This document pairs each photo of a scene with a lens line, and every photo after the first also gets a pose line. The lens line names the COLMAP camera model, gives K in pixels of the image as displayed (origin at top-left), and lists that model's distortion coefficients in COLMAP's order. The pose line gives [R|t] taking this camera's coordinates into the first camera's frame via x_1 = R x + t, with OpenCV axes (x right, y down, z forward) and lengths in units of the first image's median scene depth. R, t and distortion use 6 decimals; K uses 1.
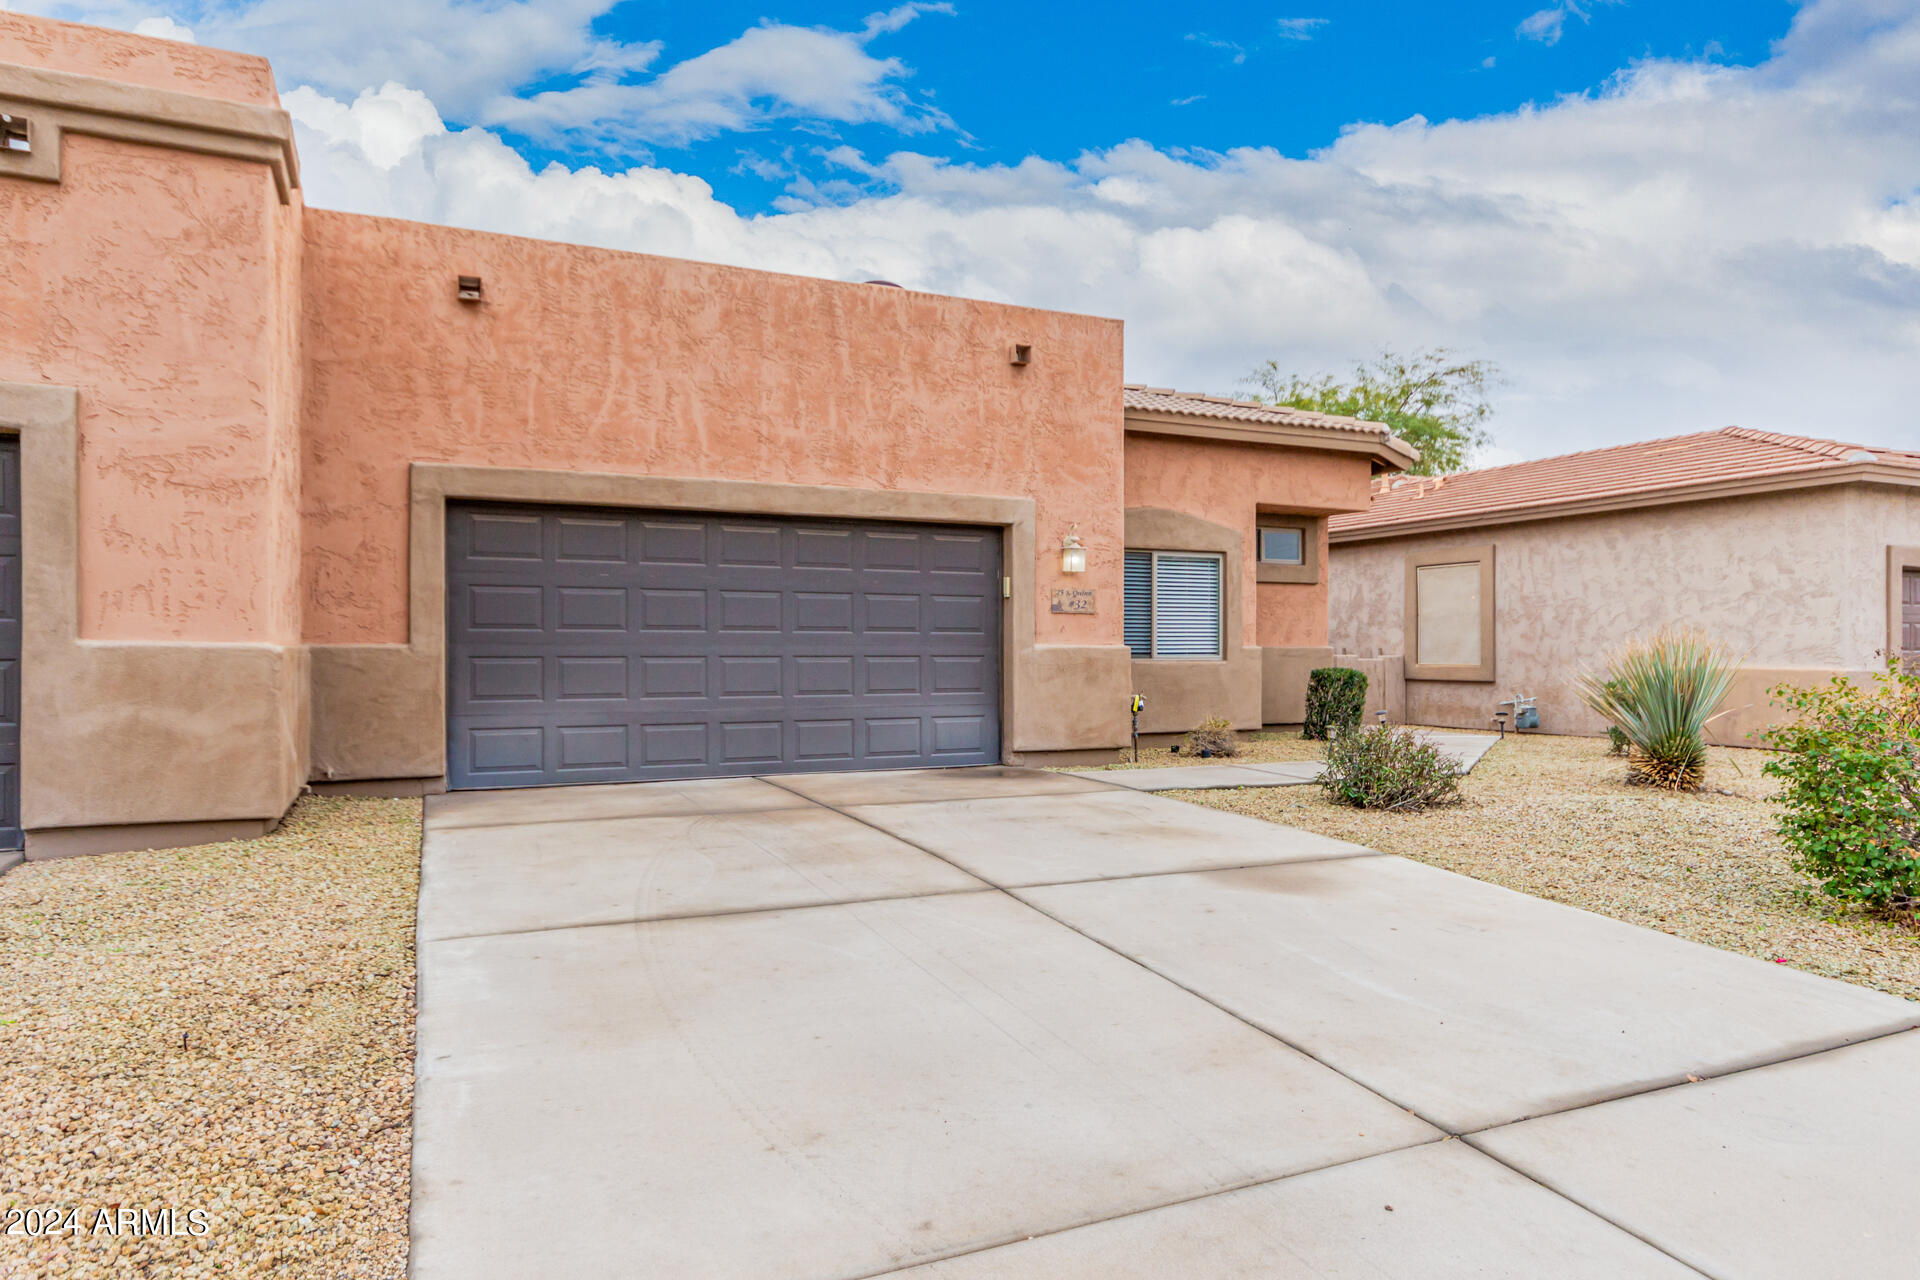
lens RADIAL K [[1115.5, 0, 960.0], [0, 1115.5, 640.0], [0, 0, 1]] dist [0.001506, -0.000047]
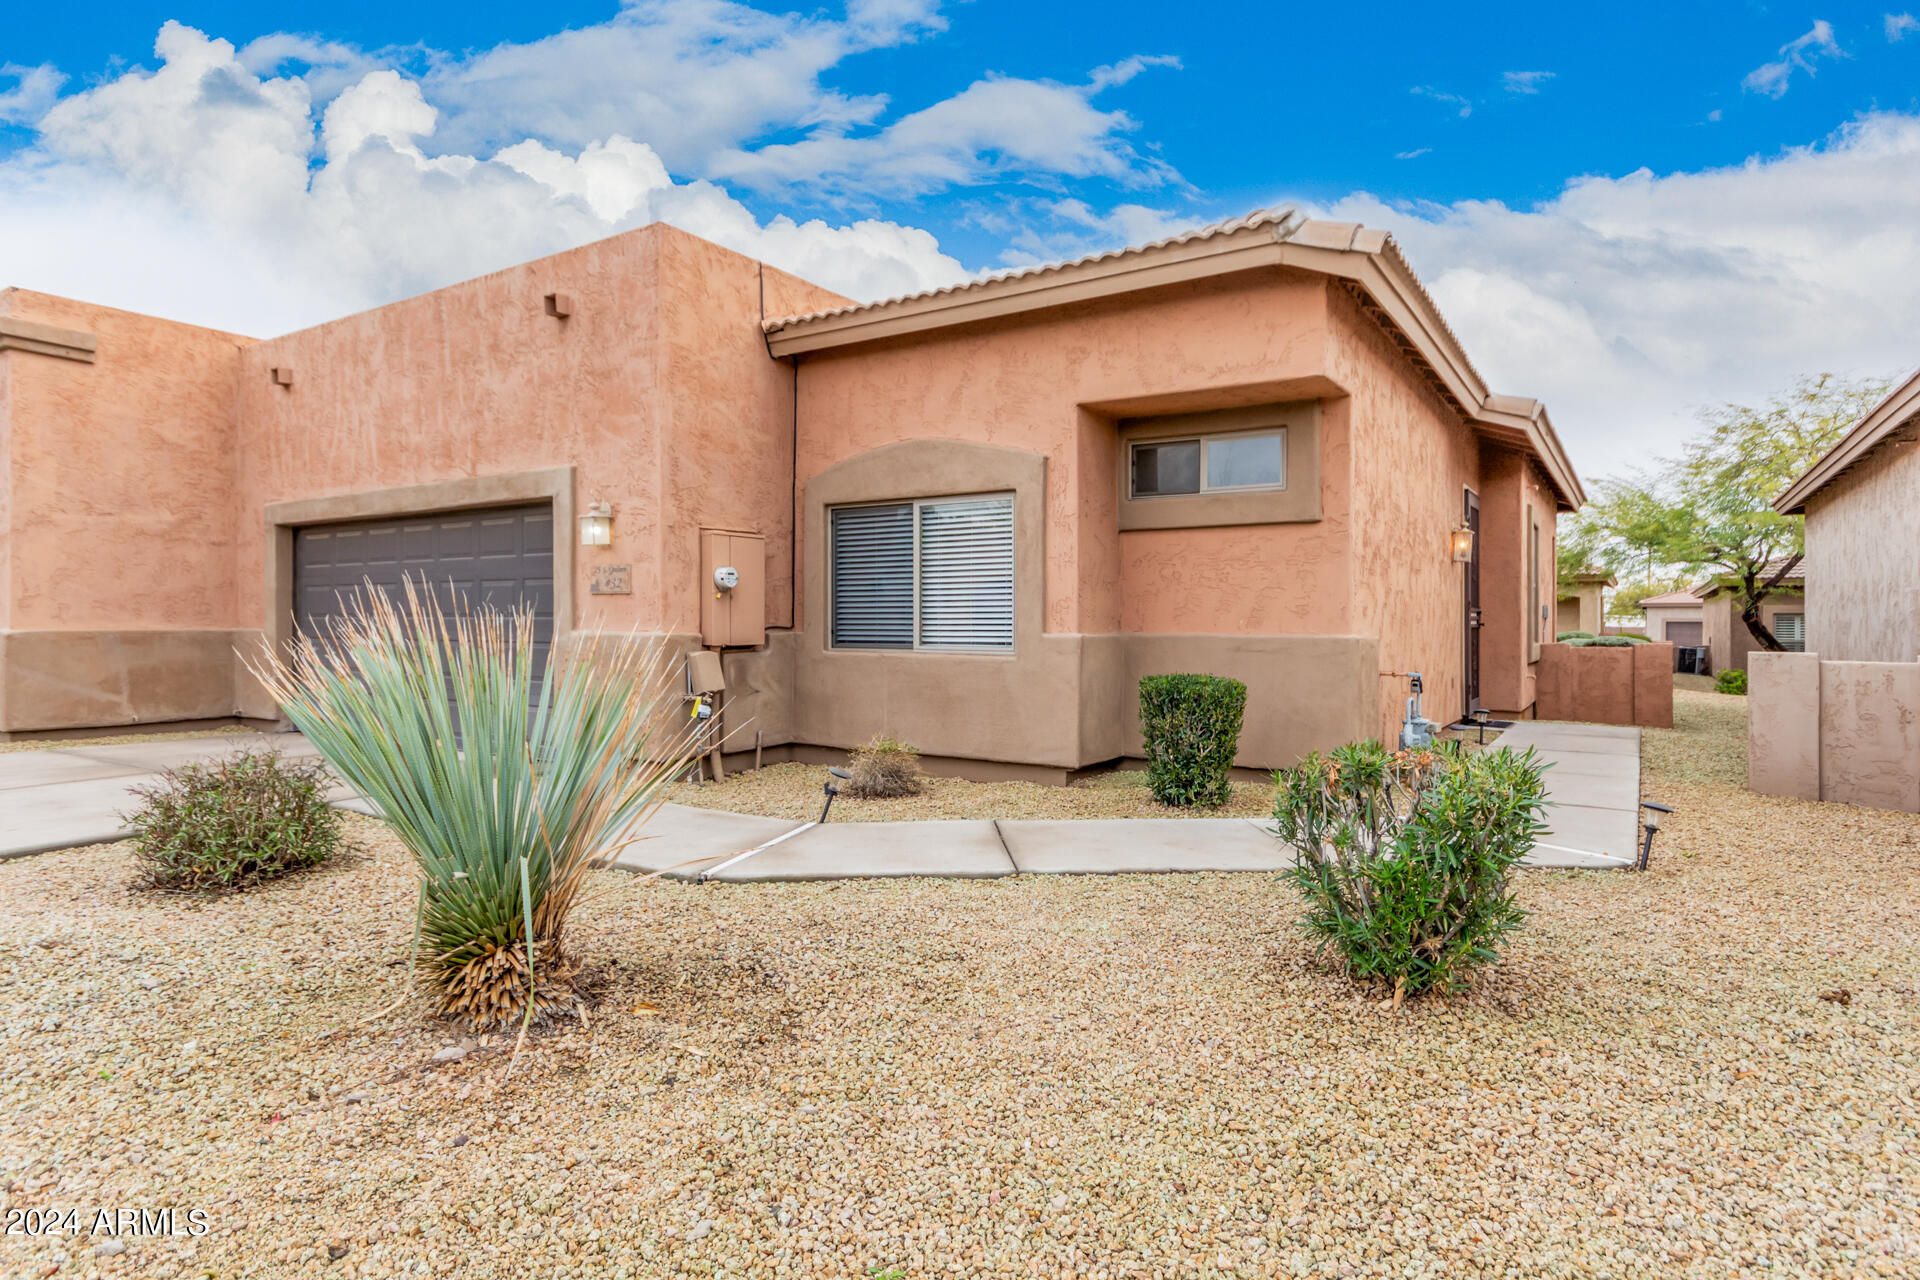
lens RADIAL K [[1065.7, 0, 960.0], [0, 1065.7, 640.0], [0, 0, 1]] dist [-0.002715, -0.000281]
pose [[0.547853, 0.009545, -0.836520, 0.916907], [0.003286, 0.999903, 0.013561, 0.001010], [0.836568, -0.010178, 0.547769, 0.776428]]
